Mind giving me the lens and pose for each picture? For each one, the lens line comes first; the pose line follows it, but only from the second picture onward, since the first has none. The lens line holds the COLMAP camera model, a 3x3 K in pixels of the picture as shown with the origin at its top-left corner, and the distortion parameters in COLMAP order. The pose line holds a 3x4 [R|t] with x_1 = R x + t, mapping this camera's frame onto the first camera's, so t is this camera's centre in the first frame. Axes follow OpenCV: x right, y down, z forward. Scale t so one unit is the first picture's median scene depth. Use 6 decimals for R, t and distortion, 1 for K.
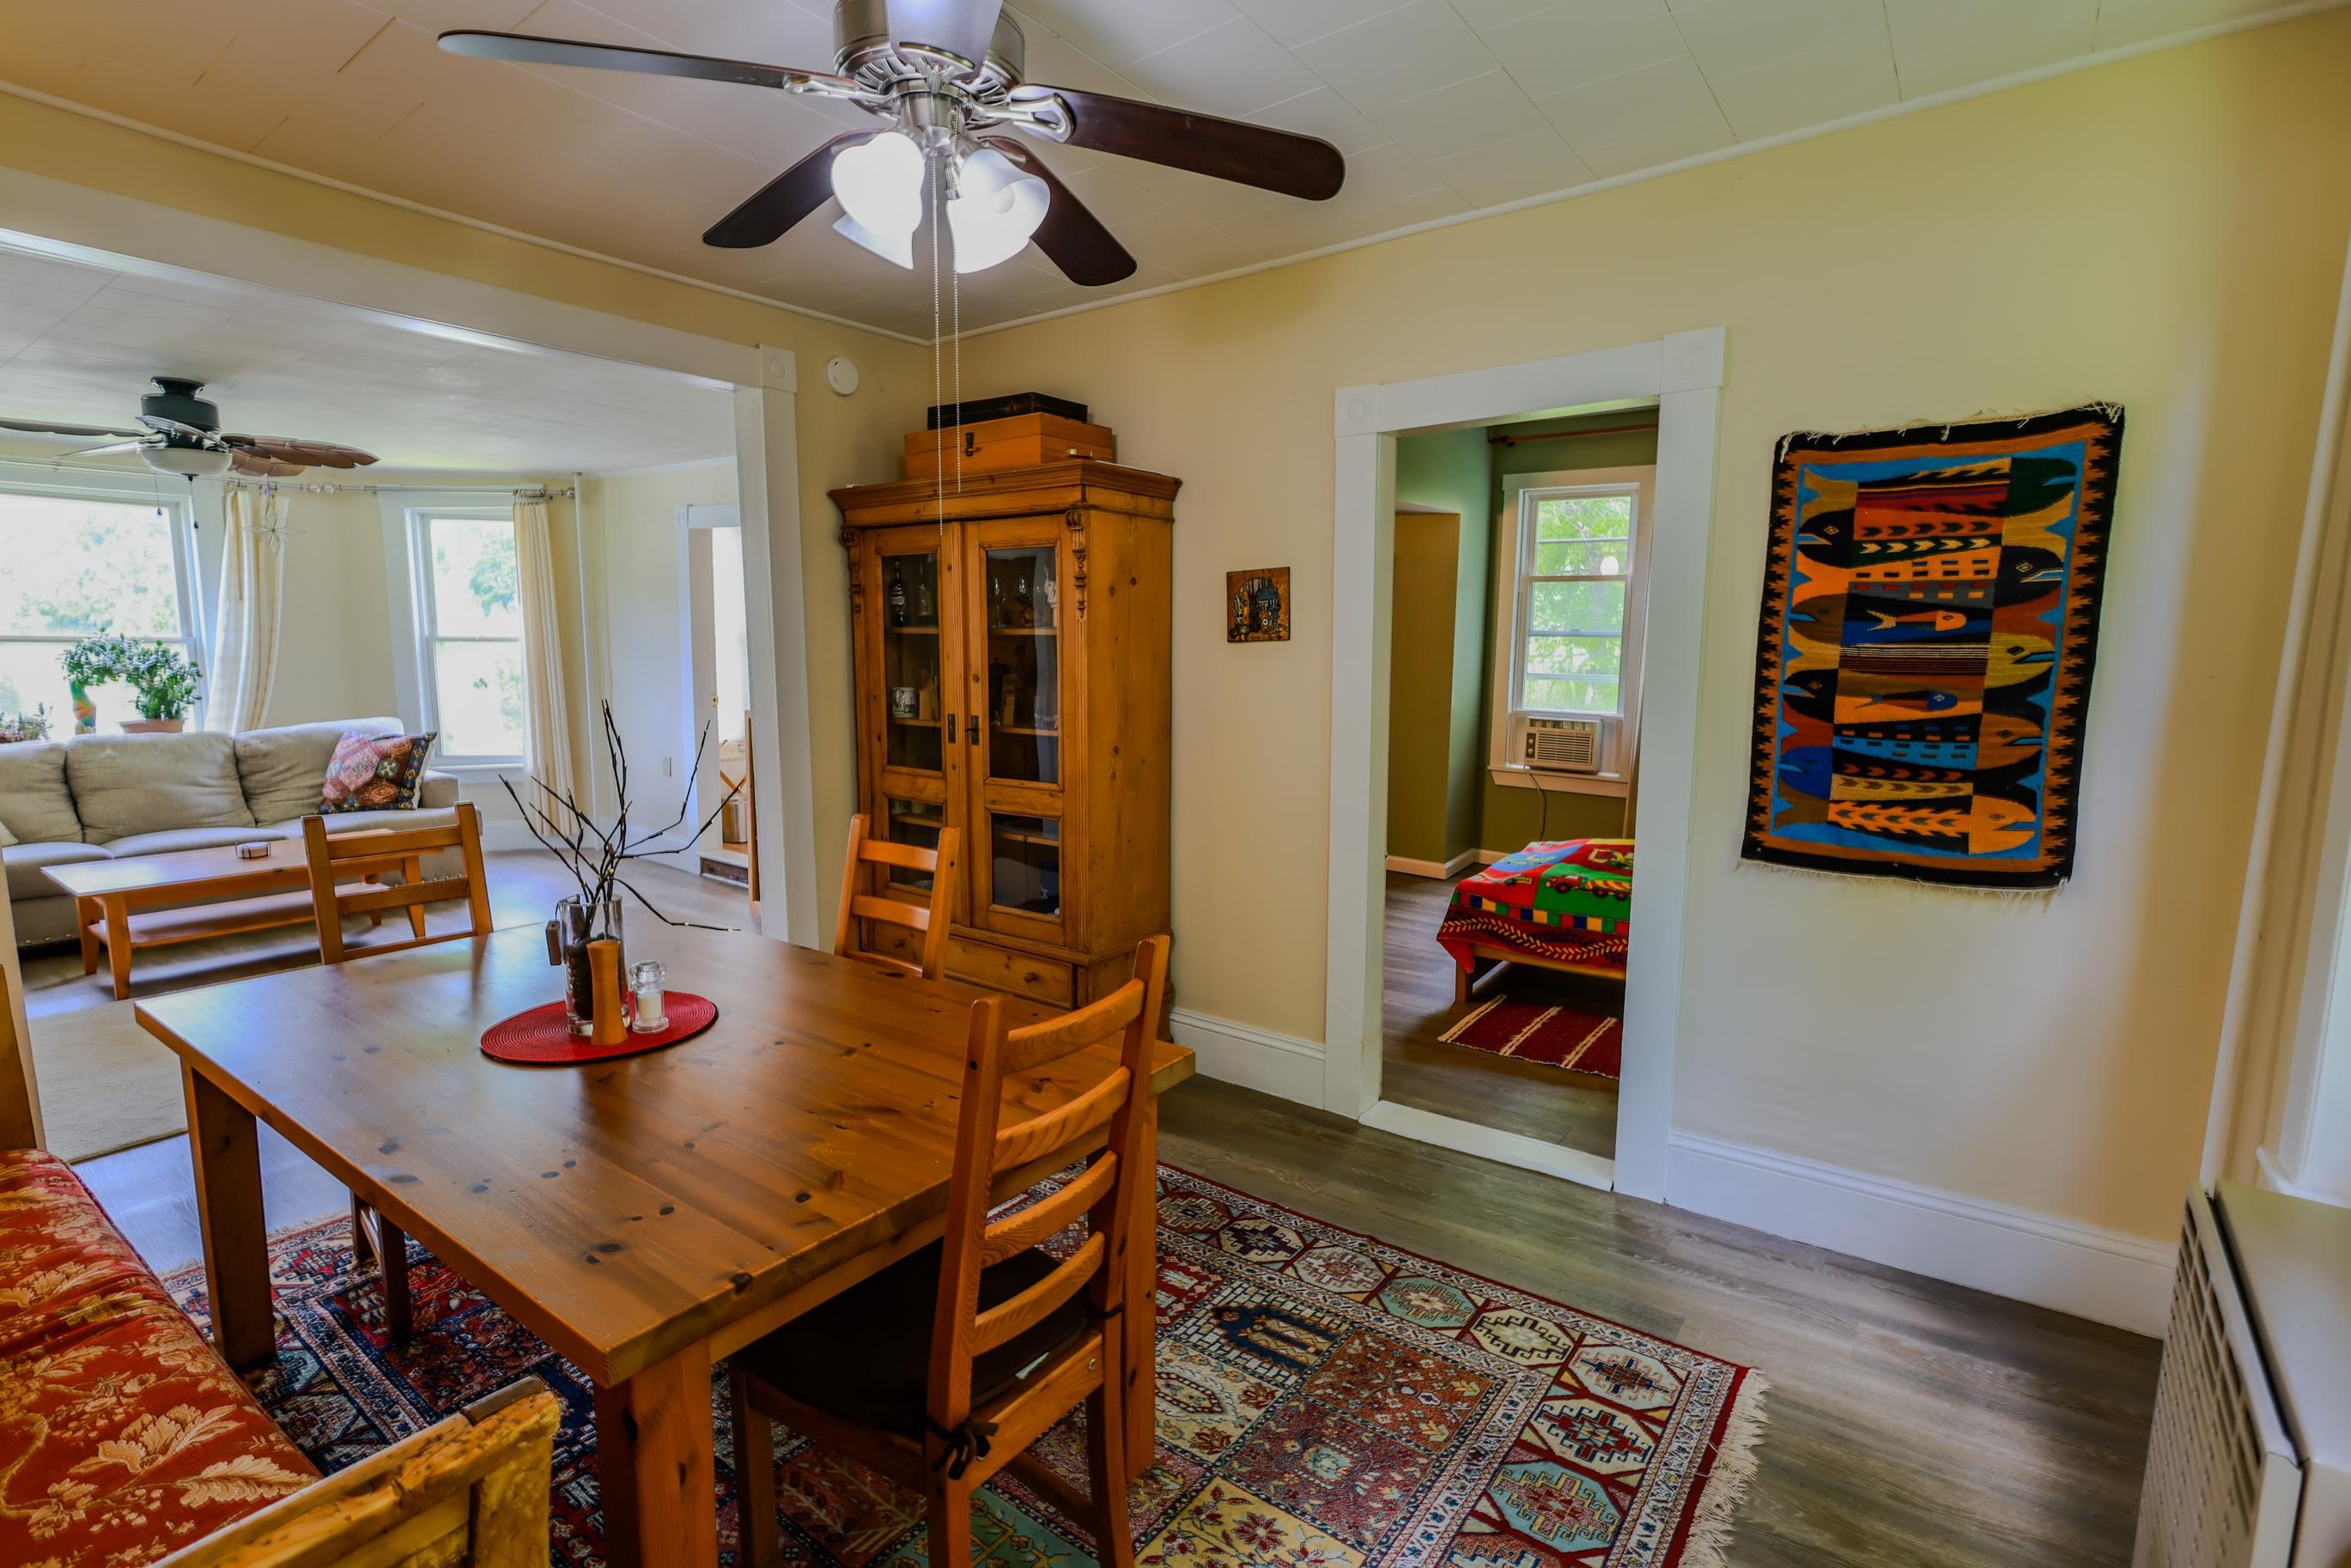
lens RADIAL K [[1118.1, 0, 1176.7], [0, 1118.1, 787.3], [0, 0, 1]] dist [0.010263, 0.000708]
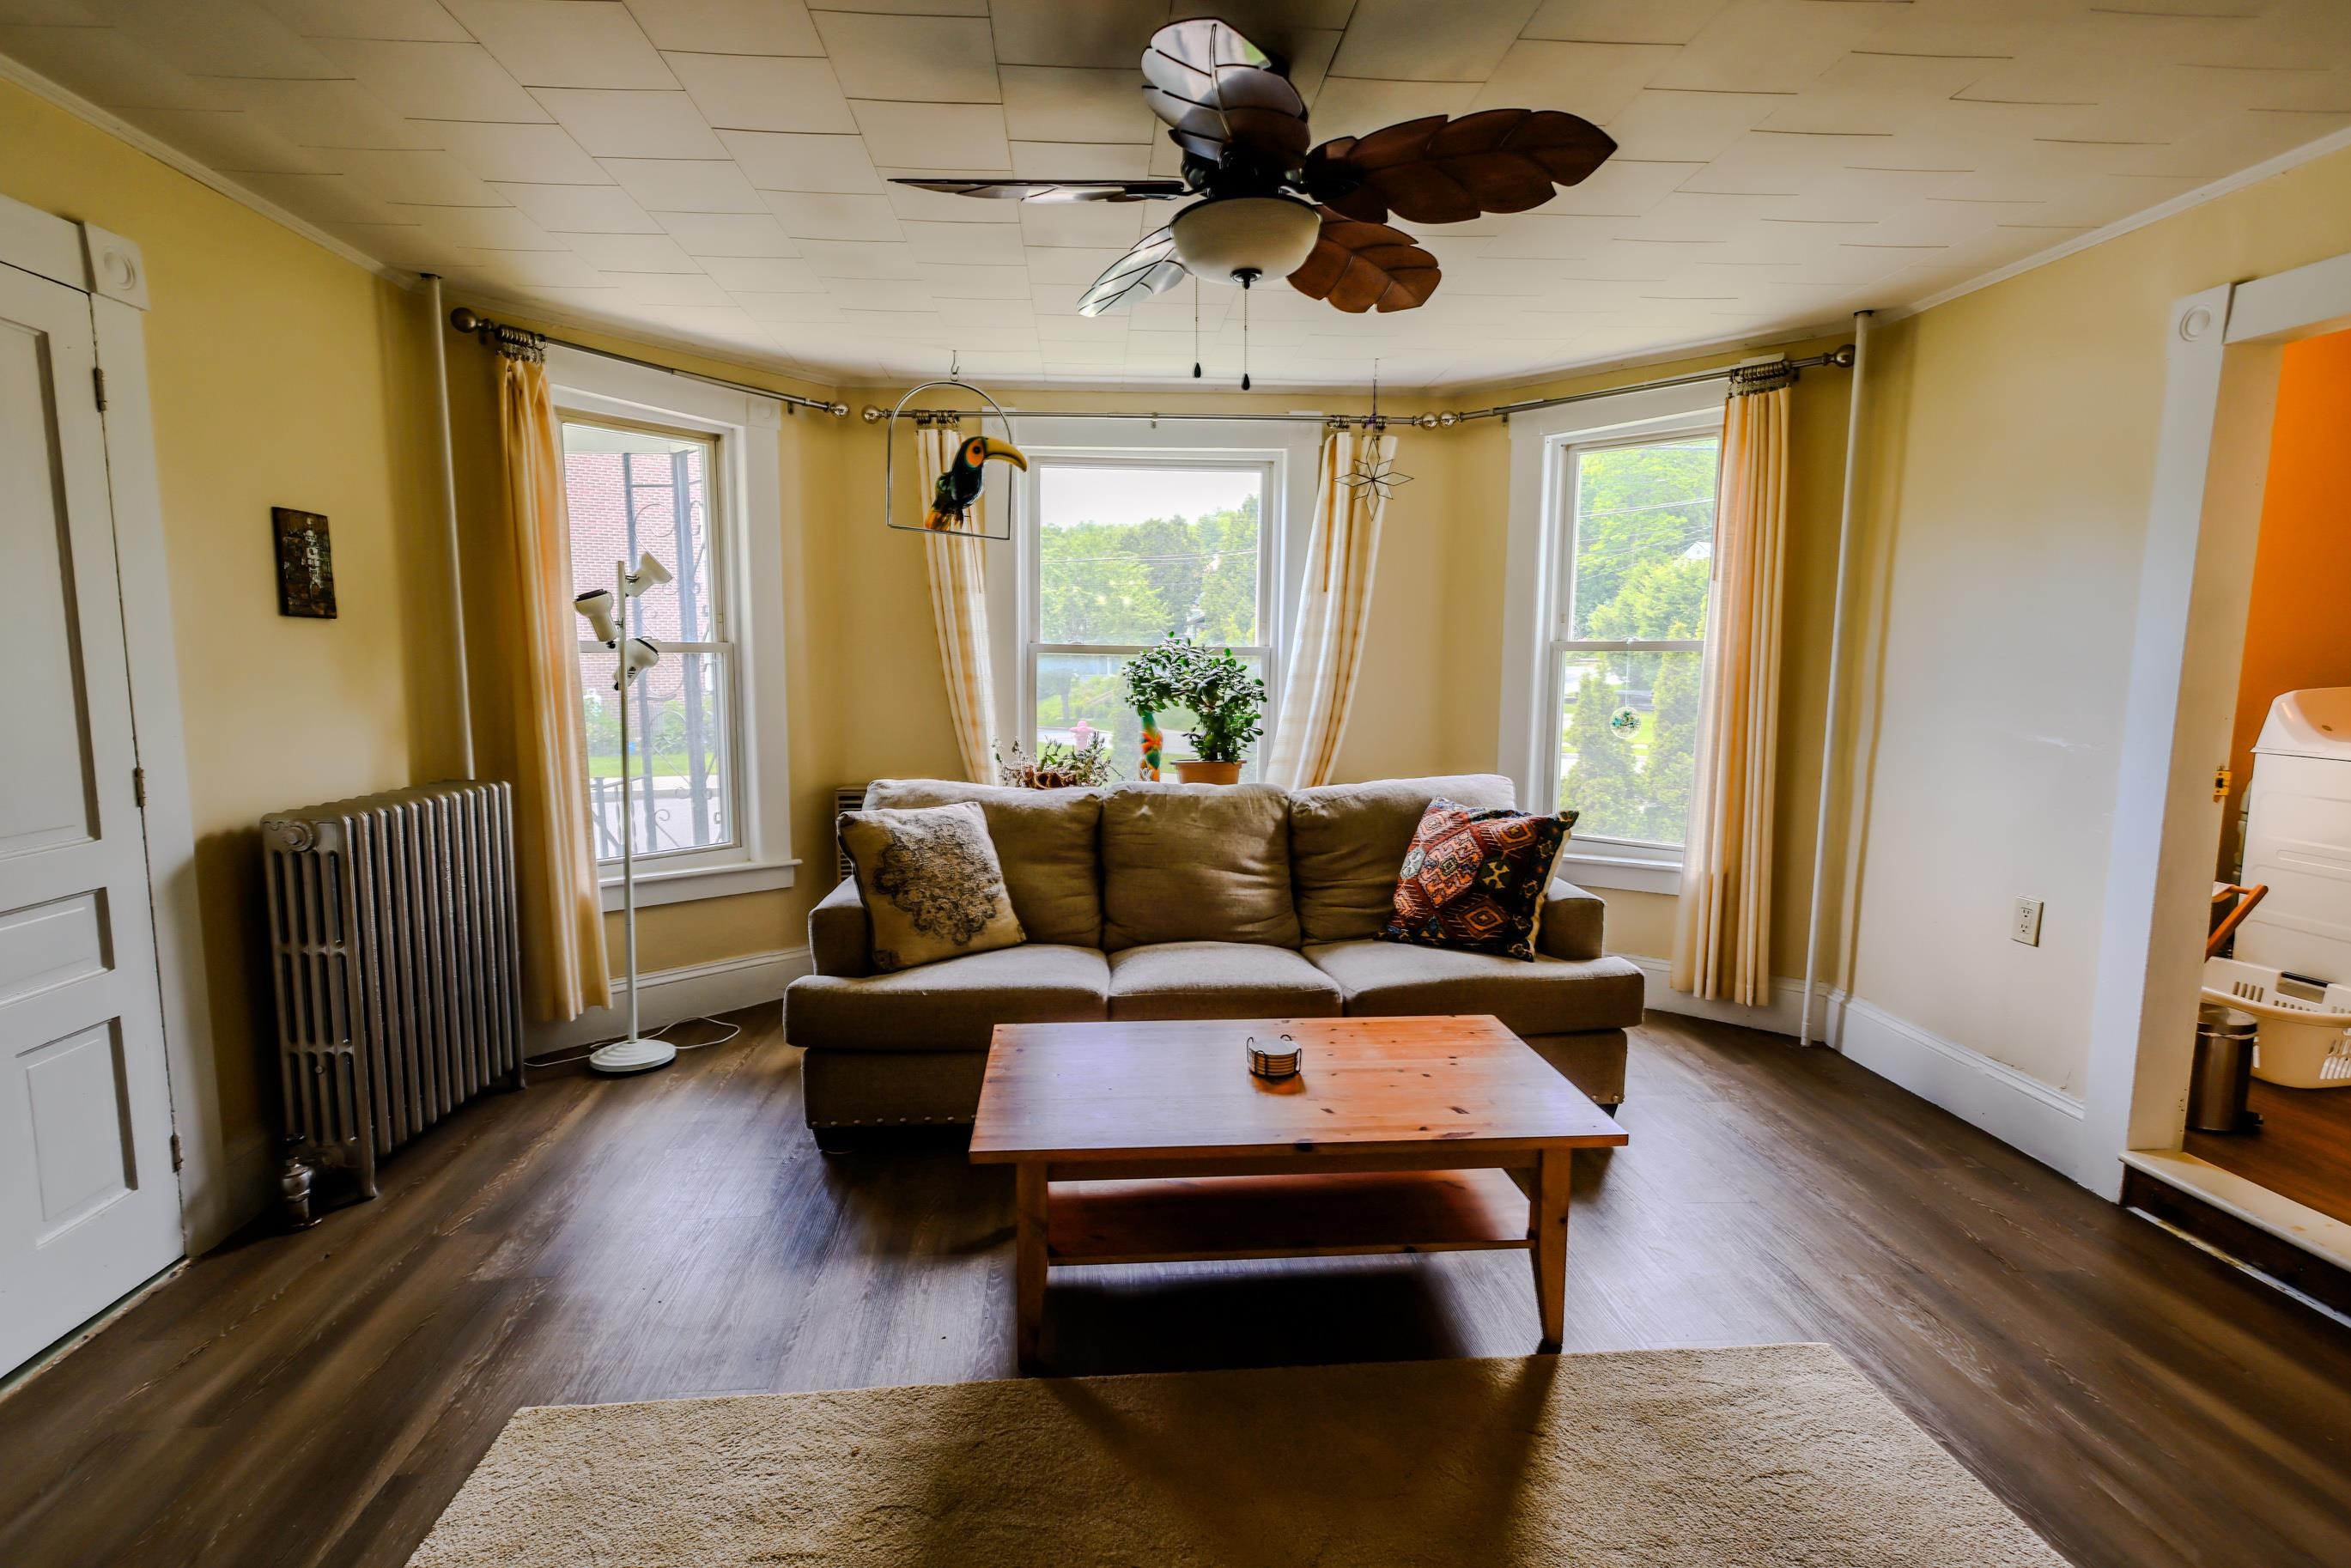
lens RADIAL K [[1118.1, 0, 1165.4], [0, 1118.1, 788.3], [0, 0, 1]] dist [0.010263, 0.000708]
pose [[0.664485, 0.076063, -0.743421, -0.410715], [-0.101226, 0.994799, 0.011305, -0.048129], [0.740414, 0.067741, 0.668728, 0.519711]]
